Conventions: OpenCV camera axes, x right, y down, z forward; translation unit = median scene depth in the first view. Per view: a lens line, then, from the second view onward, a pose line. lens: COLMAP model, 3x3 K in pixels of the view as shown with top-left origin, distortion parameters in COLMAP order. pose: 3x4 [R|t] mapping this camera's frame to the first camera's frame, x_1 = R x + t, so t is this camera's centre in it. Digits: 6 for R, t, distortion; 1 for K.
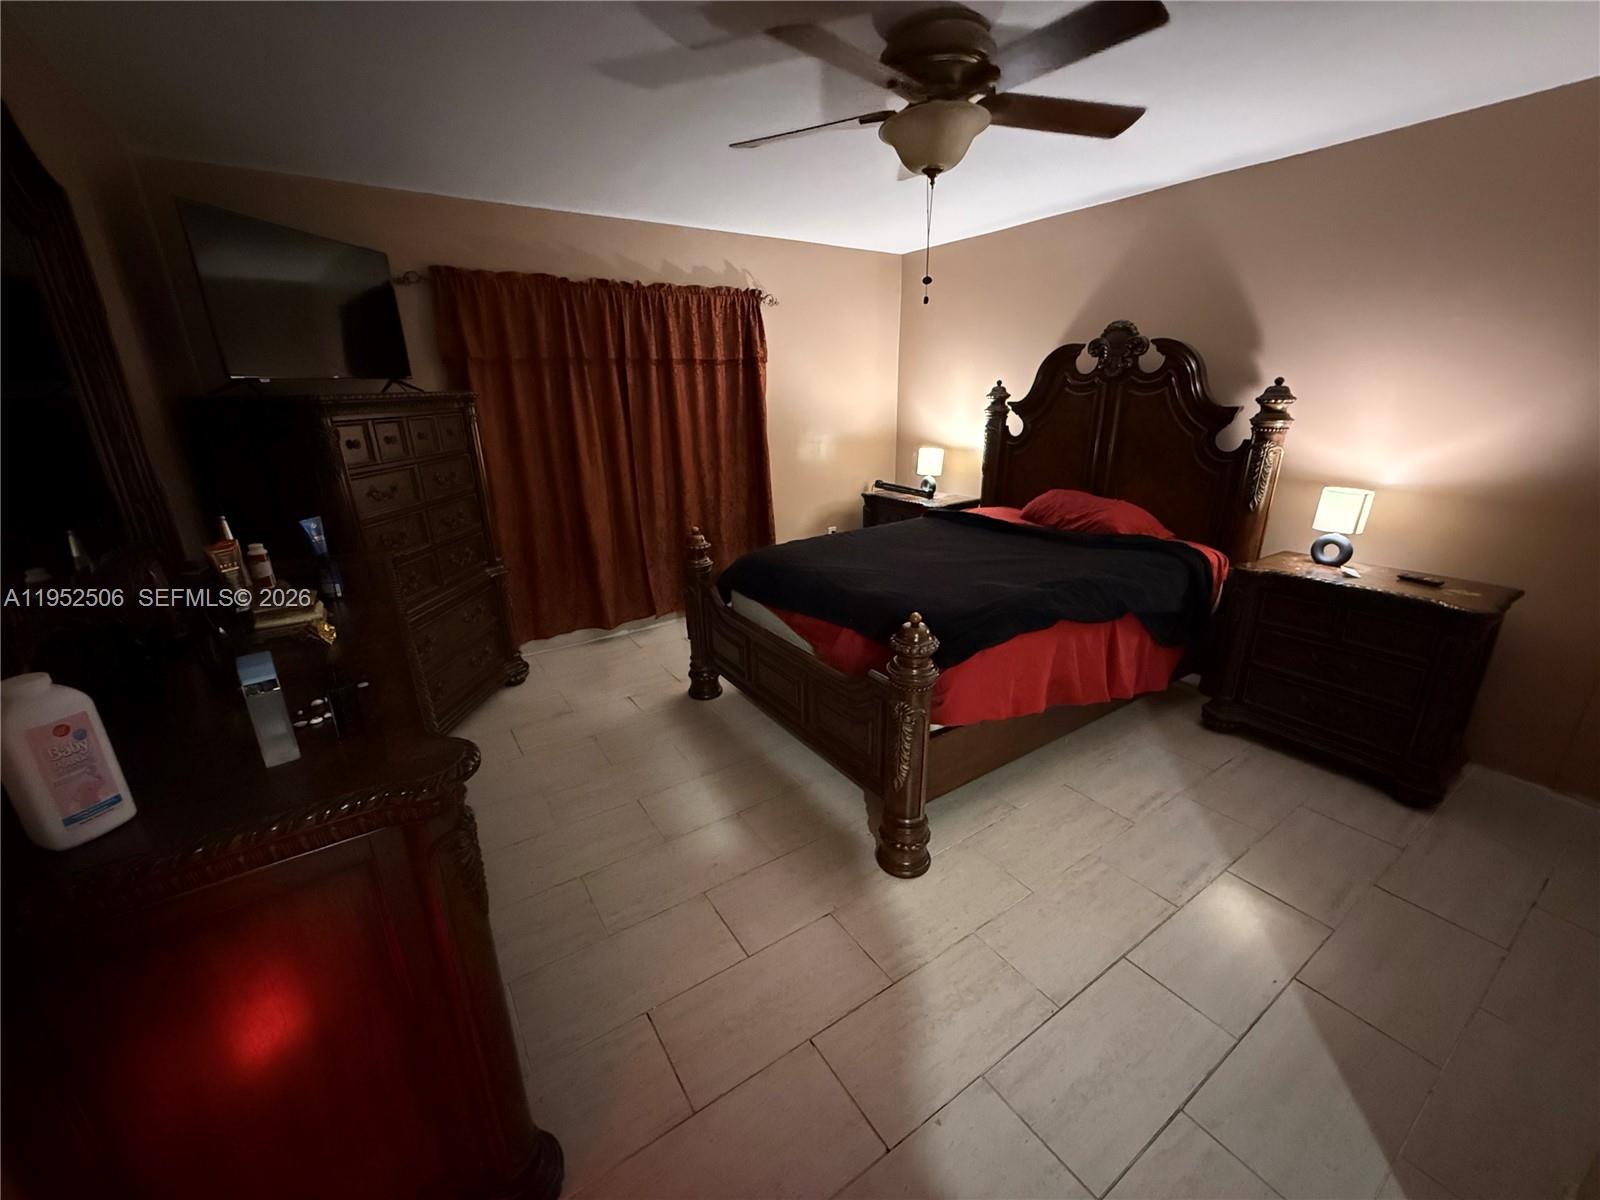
lens RADIAL K [[636.7, 0, 792.5], [0, 636.7, 600.9], [0, 0, 1]] dist [-0.000242, -0.000580]
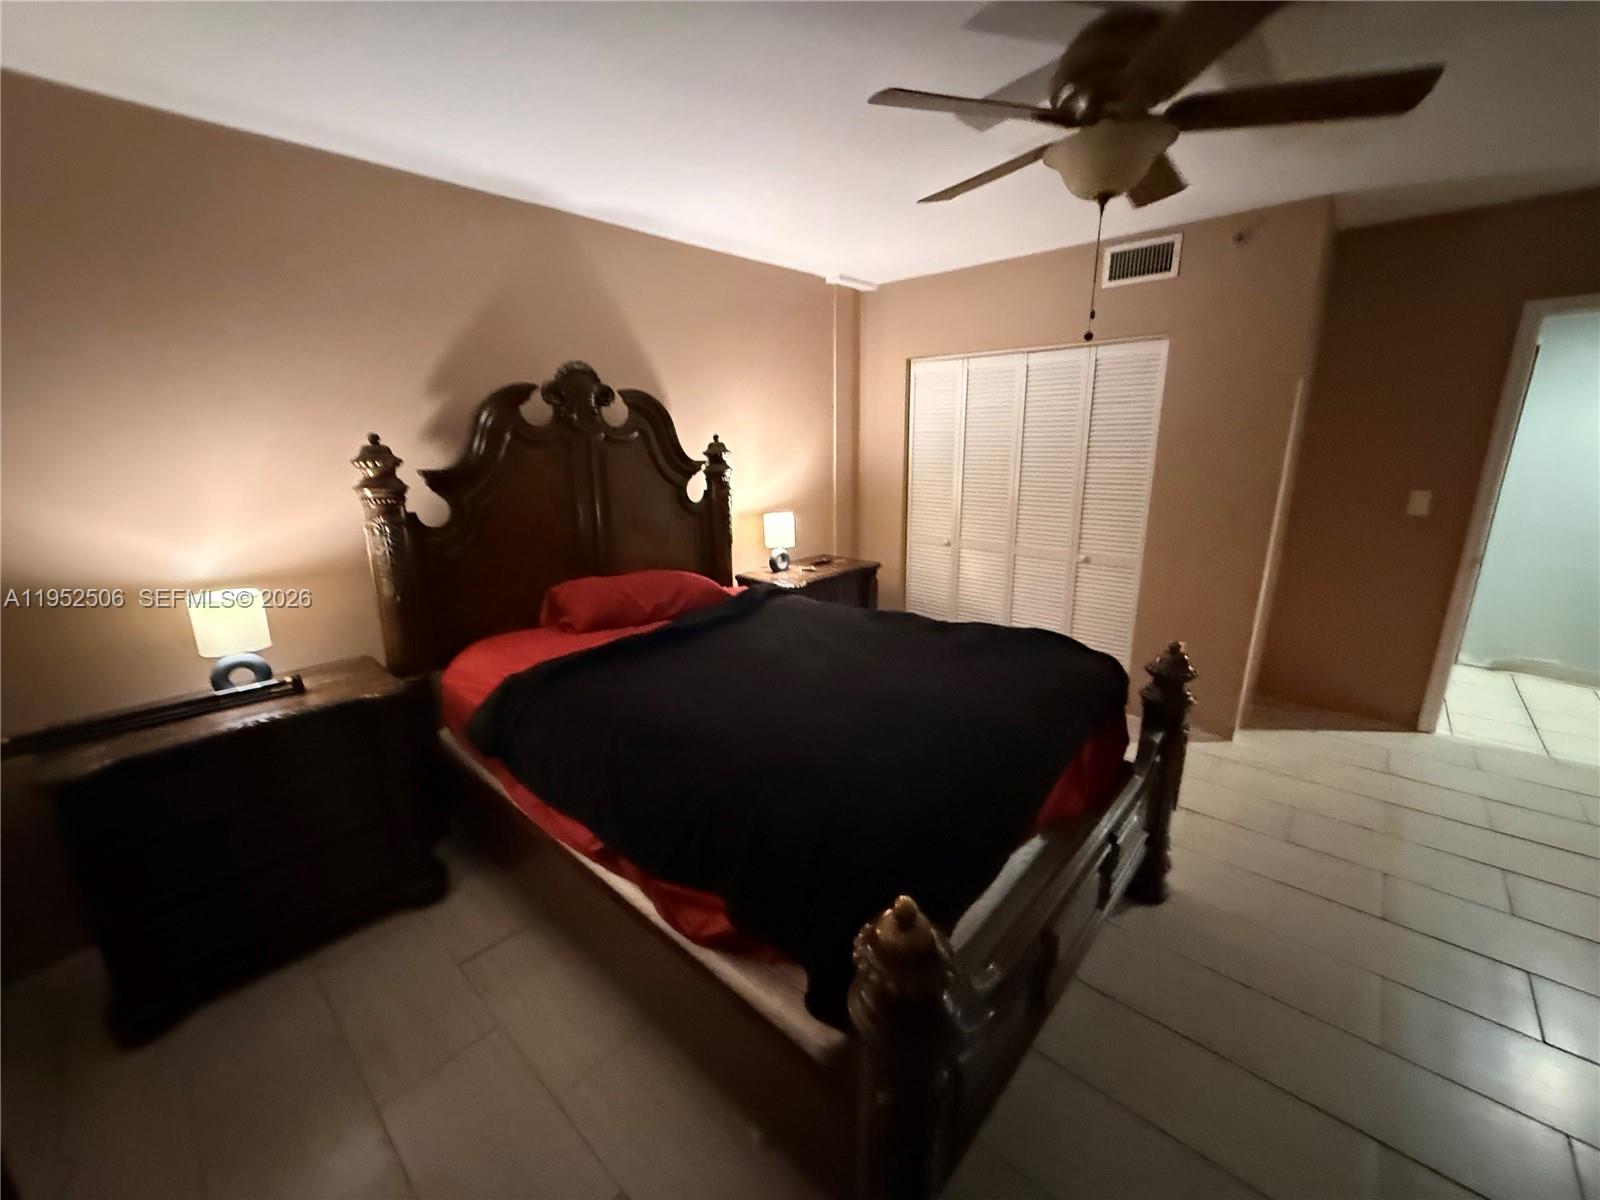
lens RADIAL K [[636.8, 0, 761.2], [0, 636.8, 593.4], [0, 0, 1]] dist [0.001358, -0.000071]
pose [[-0.222081, -0.221474, 0.949542, -0.344299], [0.320316, 0.903236, 0.285590, -0.329036], [-0.920911, 0.367577, -0.129650, 0.985574]]
